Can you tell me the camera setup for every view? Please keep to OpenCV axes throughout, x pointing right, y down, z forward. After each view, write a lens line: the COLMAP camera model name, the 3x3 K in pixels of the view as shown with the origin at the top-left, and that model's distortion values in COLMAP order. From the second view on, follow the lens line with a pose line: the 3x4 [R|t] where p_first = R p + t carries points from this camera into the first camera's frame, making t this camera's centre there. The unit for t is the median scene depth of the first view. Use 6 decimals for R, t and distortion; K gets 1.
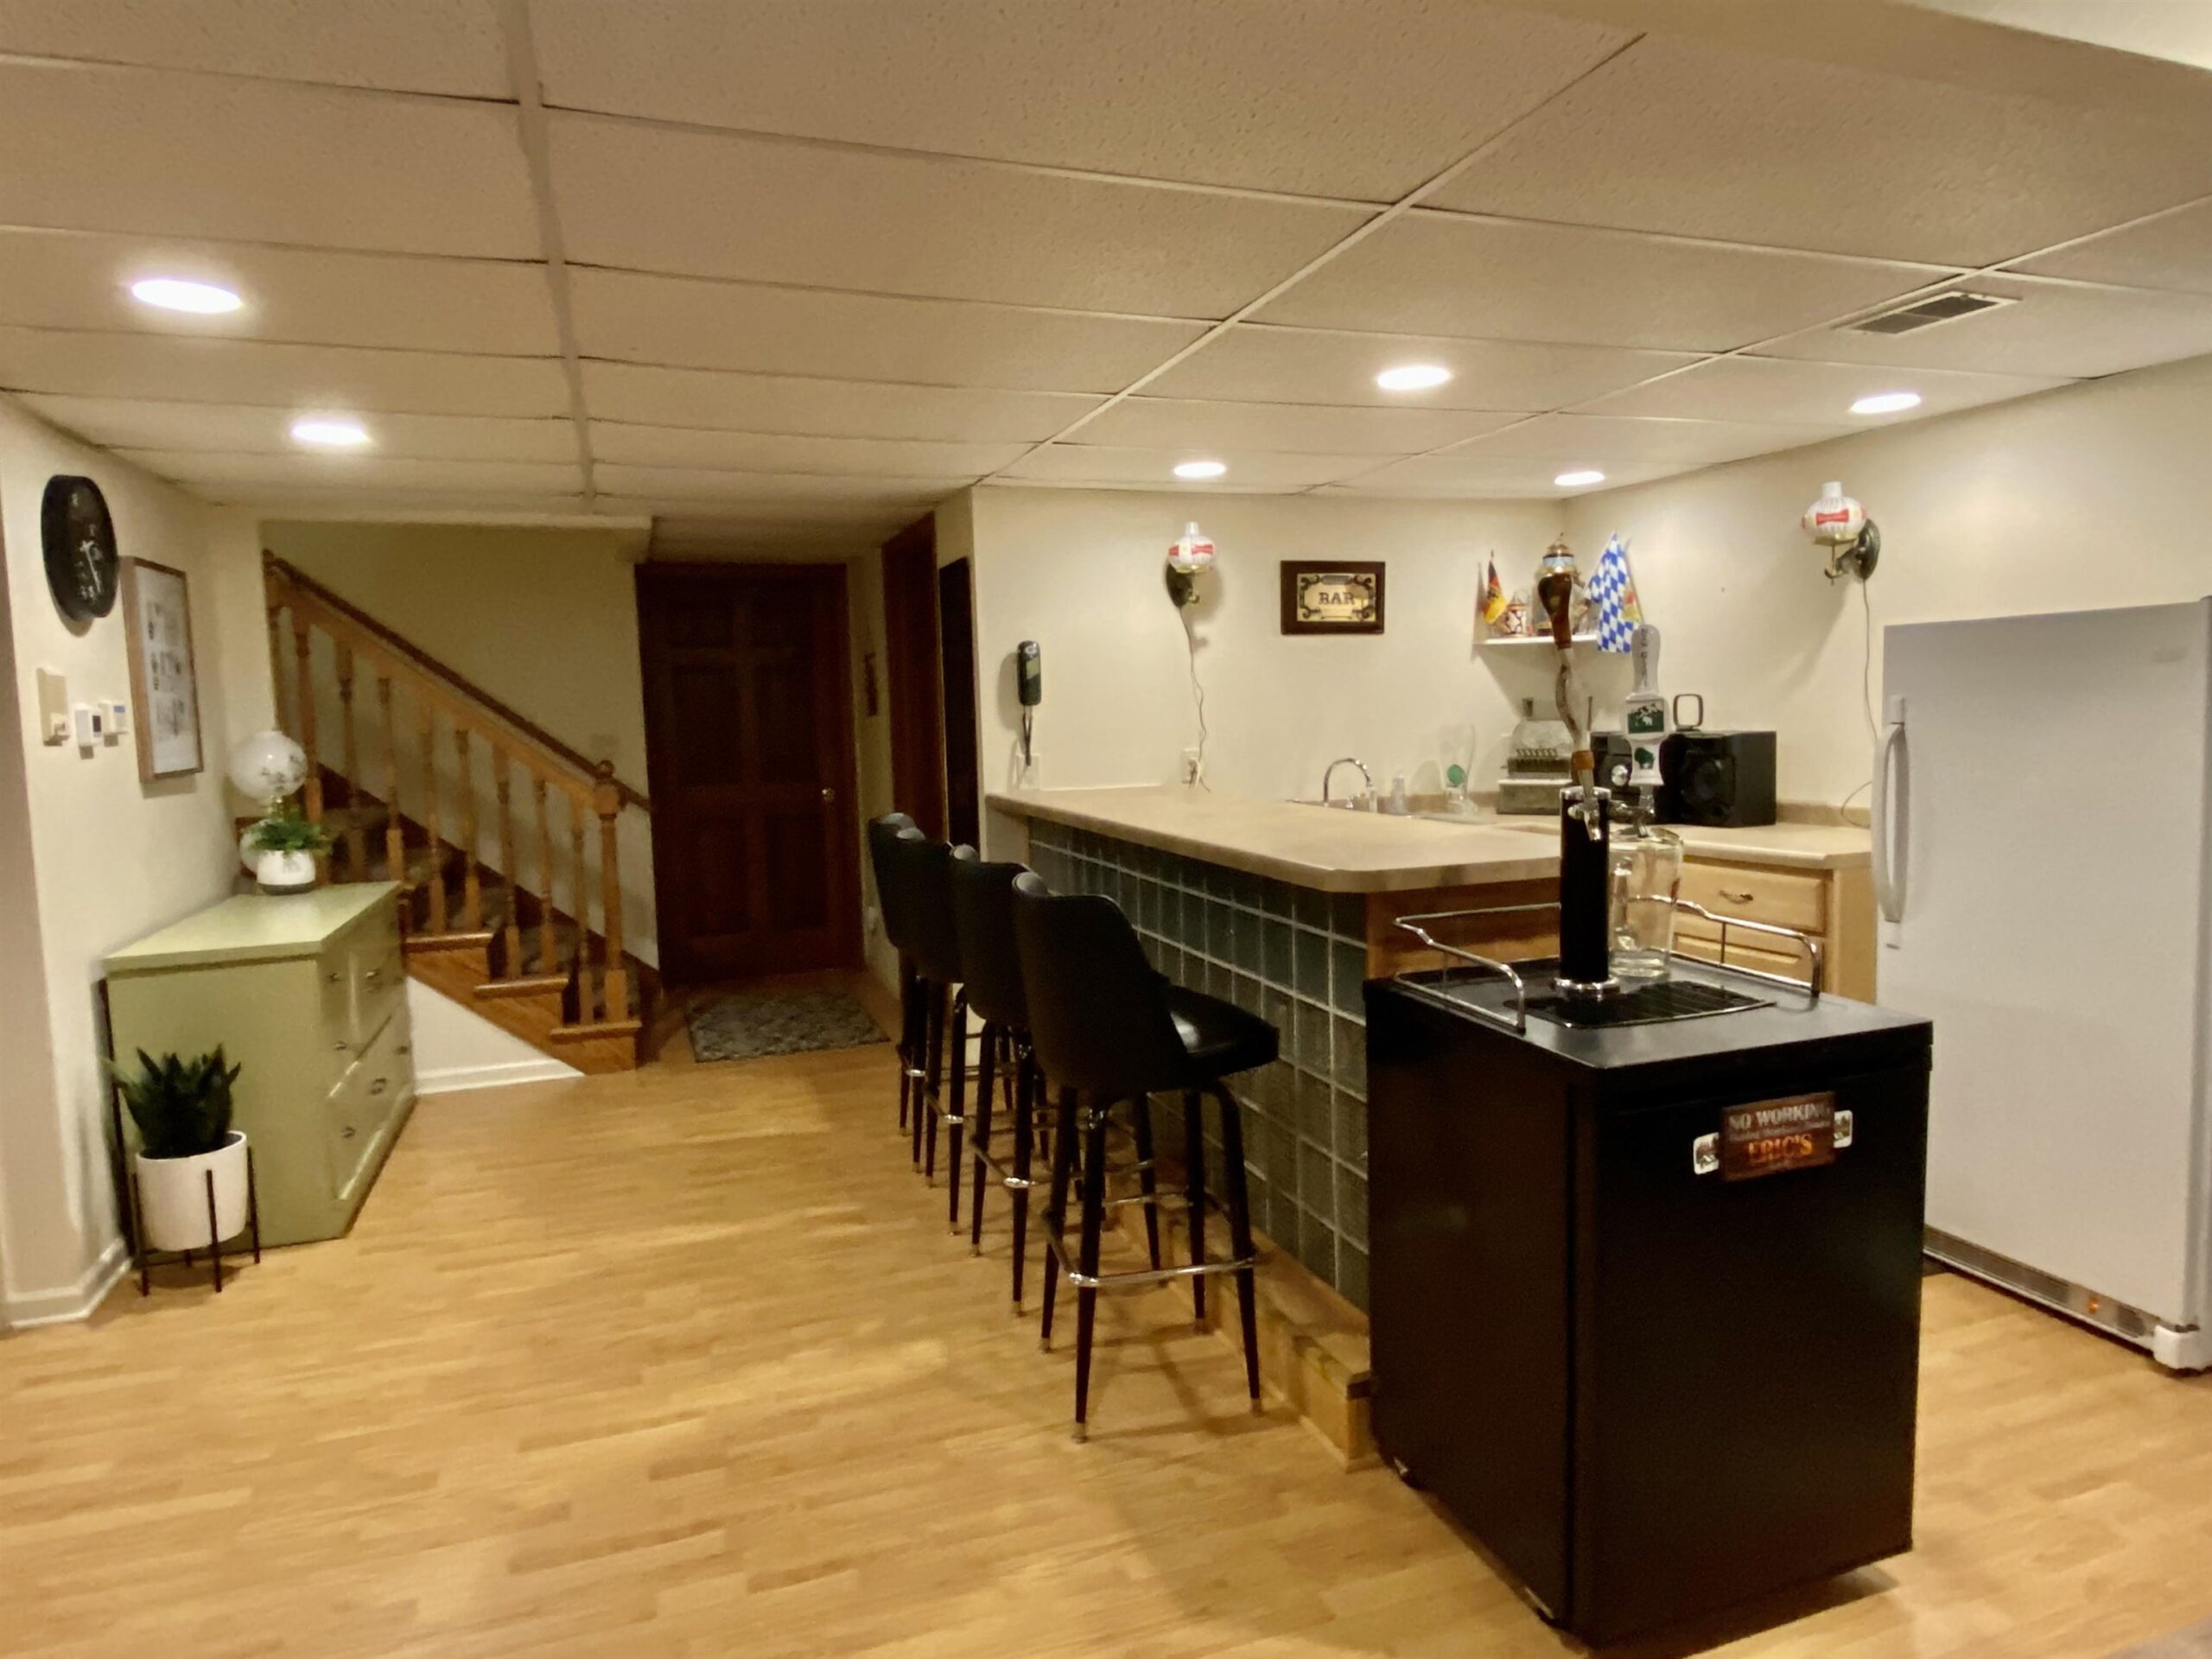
lens RADIAL K [[1320.0, 0, 1105.4], [0, 1320.0, 822.6], [0, 0, 1]] dist [0.029587, -0.001758]
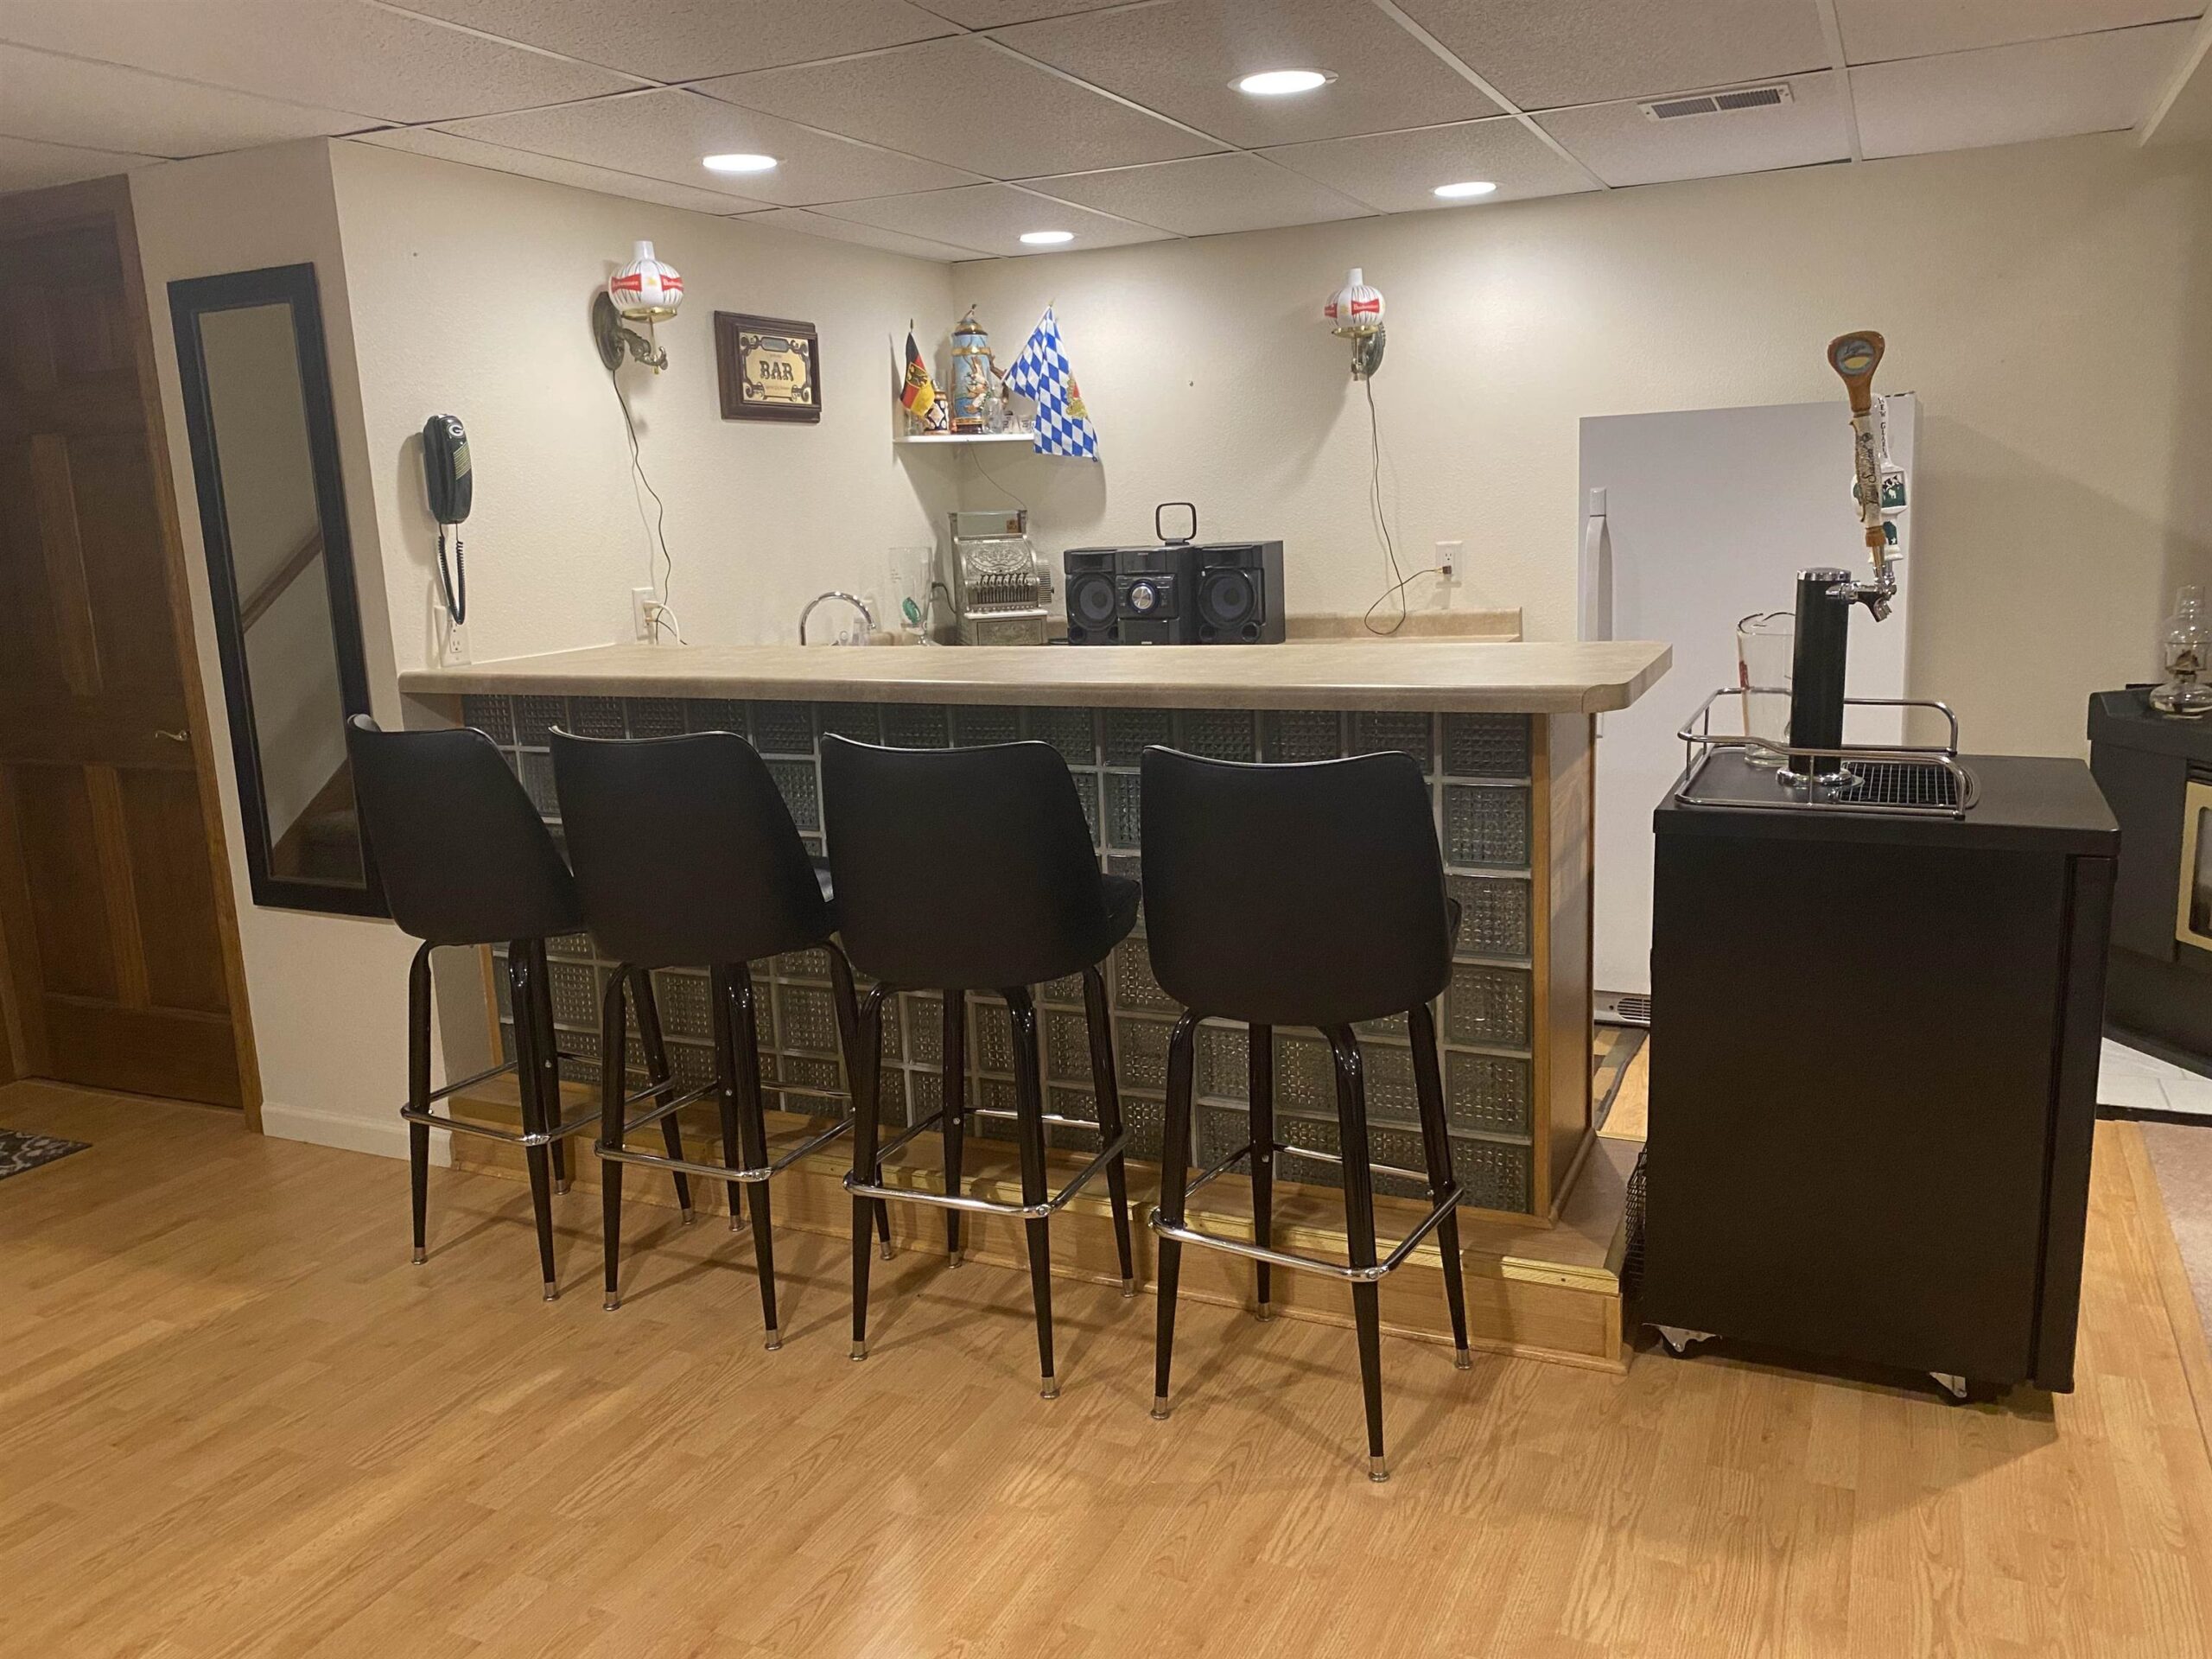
lens RADIAL K [[1675.8, 0, 1110.7], [0, 1675.8, 822.8], [0, 0, 1]] dist [0.014913, -0.005235]
pose [[0.707397, -0.134922, 0.693820, -0.392752], [0.087720, 0.990782, 0.103233, -0.004852], [-0.701352, -0.012164, 0.712711, 0.236766]]
